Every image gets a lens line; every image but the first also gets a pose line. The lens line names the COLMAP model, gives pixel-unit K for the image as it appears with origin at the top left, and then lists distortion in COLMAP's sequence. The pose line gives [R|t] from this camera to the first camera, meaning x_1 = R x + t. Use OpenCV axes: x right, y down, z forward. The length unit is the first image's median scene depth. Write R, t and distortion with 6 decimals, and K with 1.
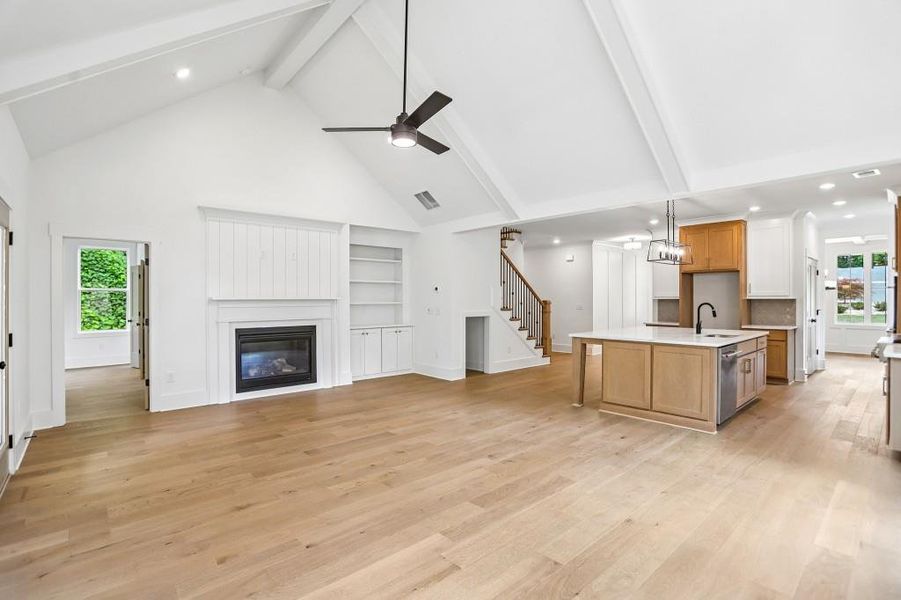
lens RADIAL K [[420.2, 0, 447.2], [0, 420.2, 299.3], [0, 0, 1]] dist [-0.079280, 0.035694]
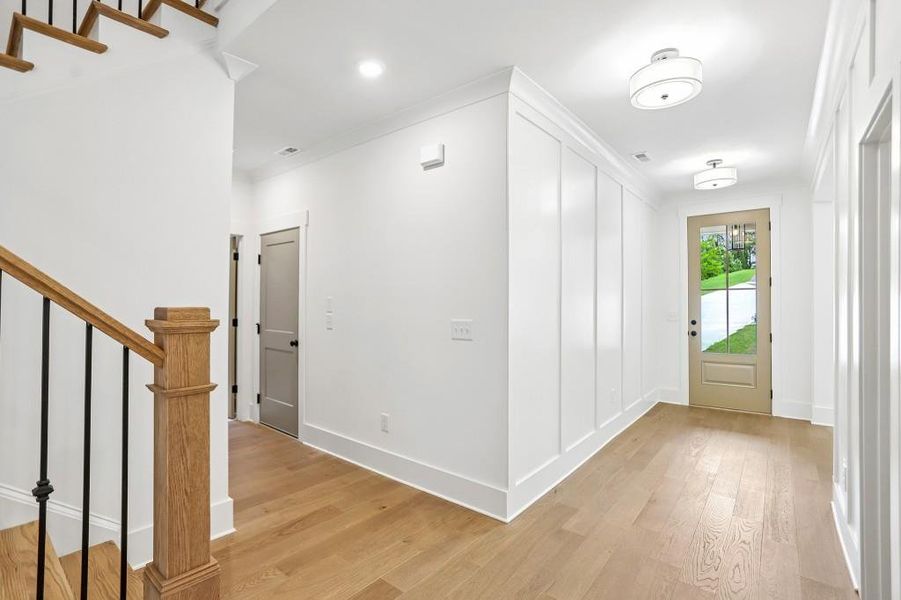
lens RADIAL K [[420.2, 0, 447.2], [0, 420.2, 299.3], [0, 0, 1]] dist [-0.079280, 0.035694]
pose [[0.988548, 0.005253, 0.150816, 0.475776], [-0.003780, 0.999942, -0.010054, 0.003736], [-0.150860, 0.009369, 0.988511, 1.308932]]
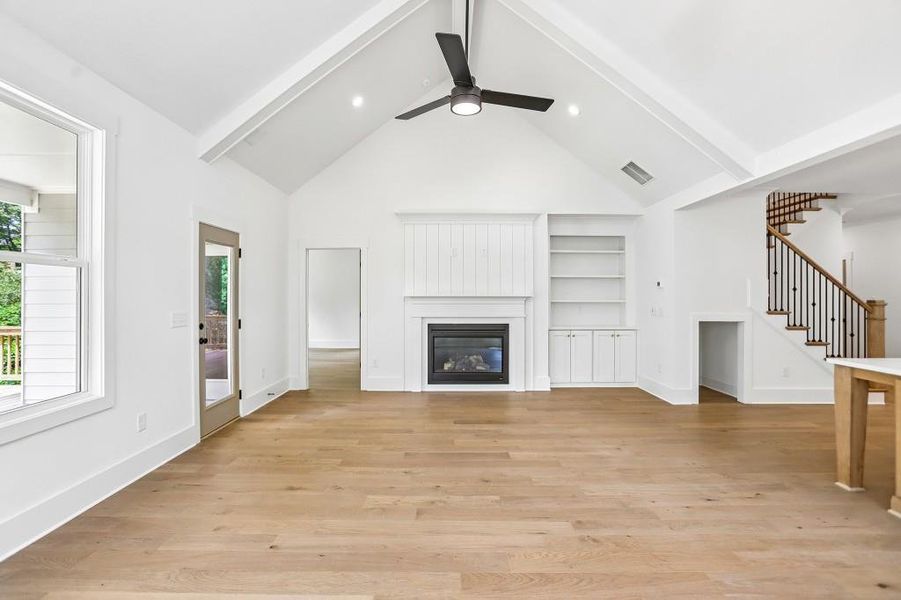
lens RADIAL K [[423.5, 0, 448.5], [0, 423.5, 292.6], [0, 0, 1]] dist [-0.079835, 0.038091]
pose [[0.751562, -0.000715, -0.659662, 0.240608], [-0.005150, 0.999963, -0.006951, -0.001587], [0.659643, 0.008621, 0.751530, 0.201918]]
